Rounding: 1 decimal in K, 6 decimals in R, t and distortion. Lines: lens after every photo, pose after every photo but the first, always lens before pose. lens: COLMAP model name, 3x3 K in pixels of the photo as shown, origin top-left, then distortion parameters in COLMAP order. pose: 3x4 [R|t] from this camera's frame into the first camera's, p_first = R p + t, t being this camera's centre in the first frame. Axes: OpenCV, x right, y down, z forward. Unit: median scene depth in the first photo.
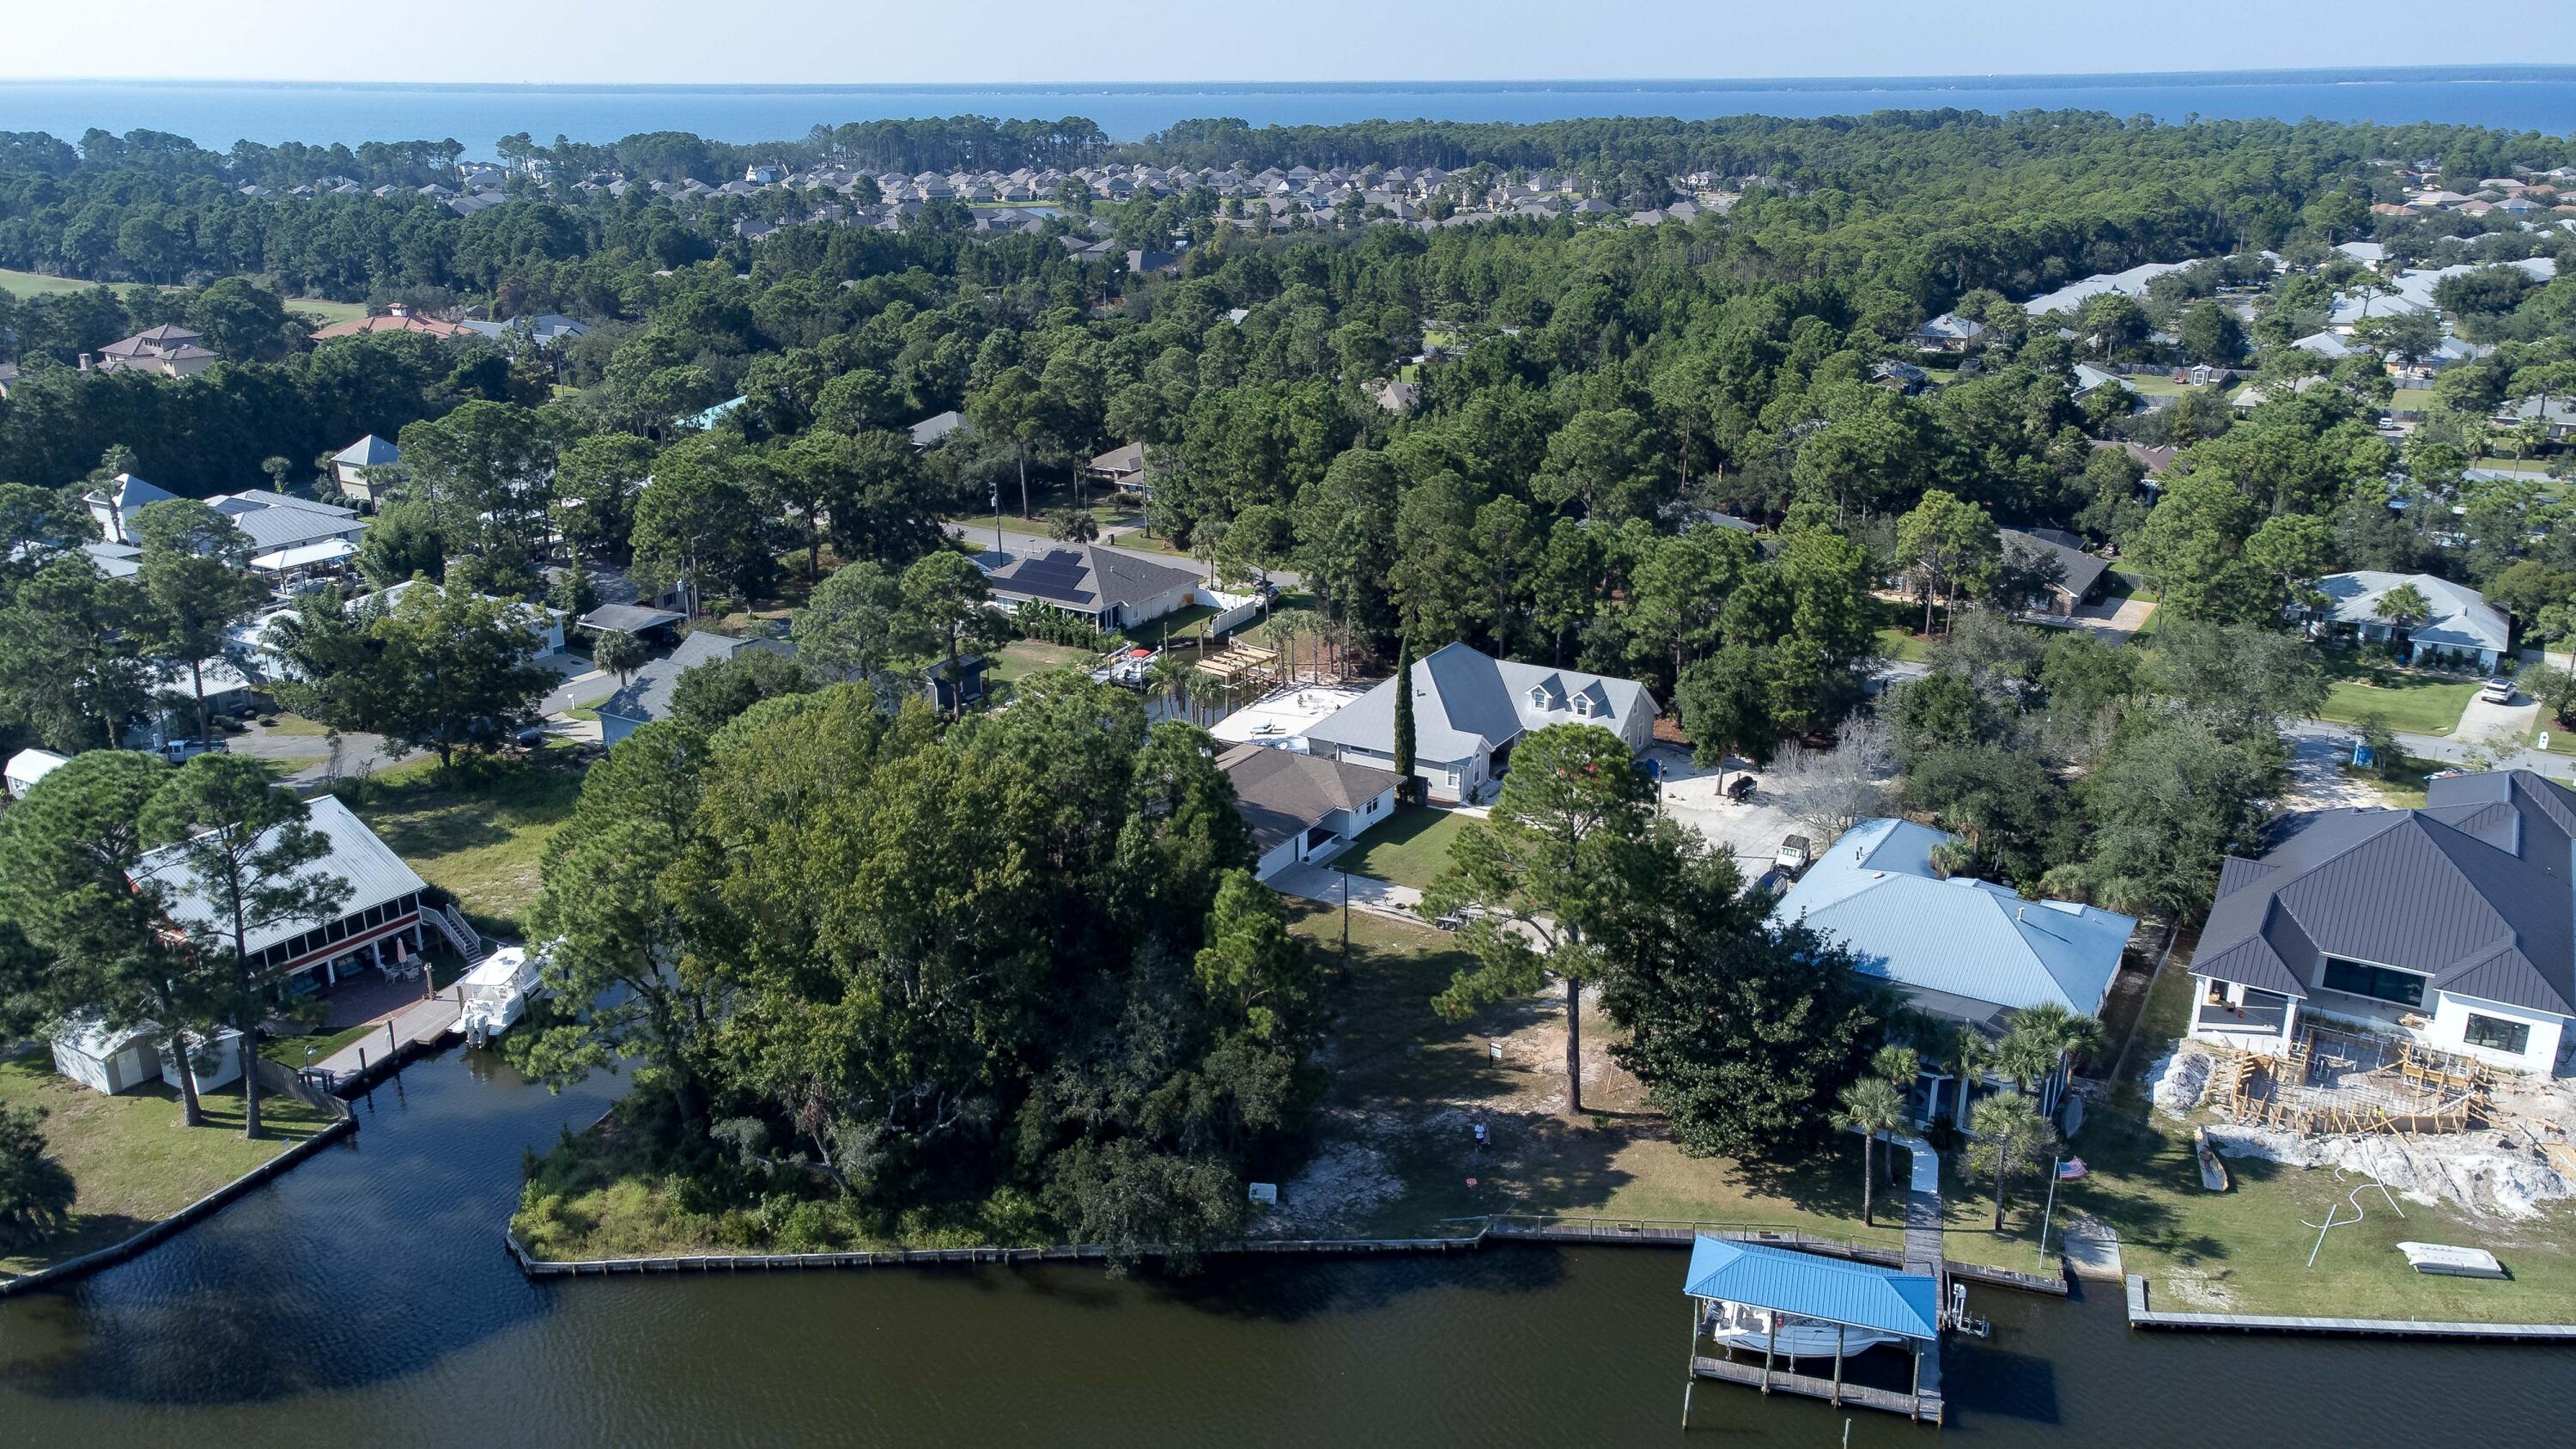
lens RADIAL K [[1922.4, 0, 1281.7], [0, 1922.4, 729.6], [0, 0, 1]] dist [0.037860, 0.030902]
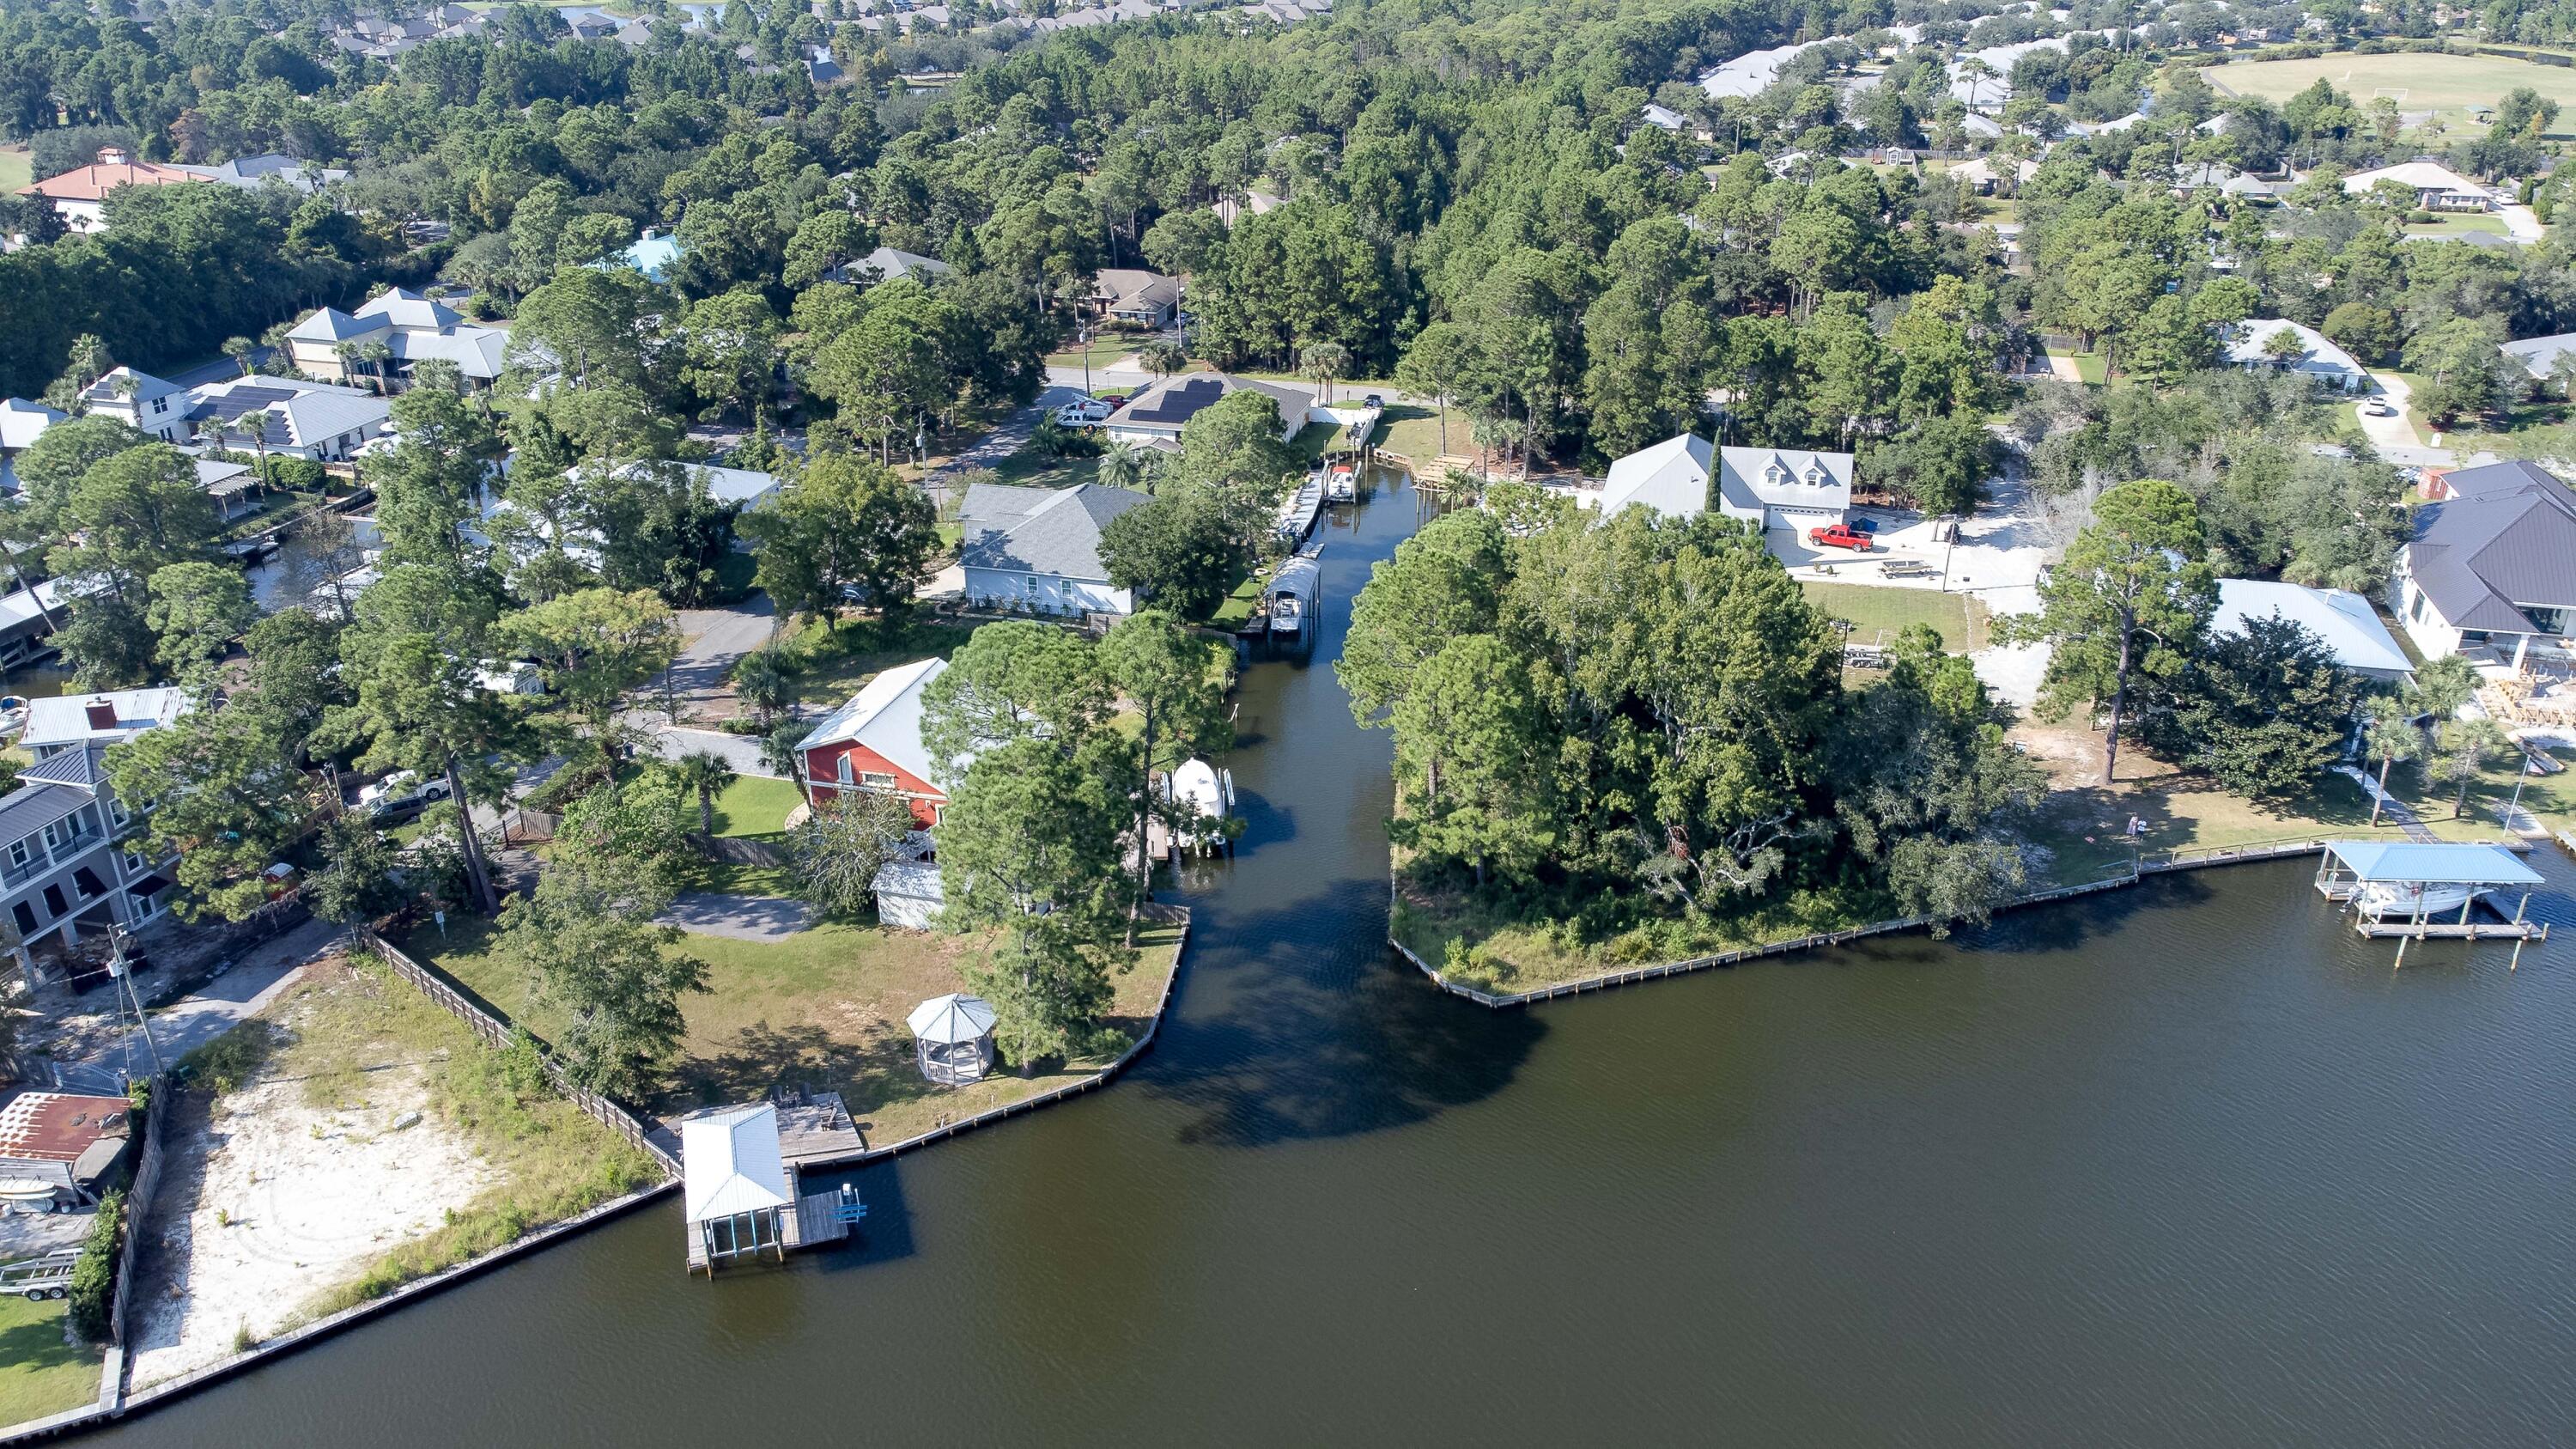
lens RADIAL K [[1922.4, 0, 1281.7], [0, 1922.4, 729.6], [0, 0, 1]] dist [0.037860, 0.030902]
pose [[0.956278, -0.120588, 0.266443, -0.489864], [0.092434, 0.988958, 0.115839, -0.027166], [-0.277469, -0.086146, 0.956865, -0.063857]]
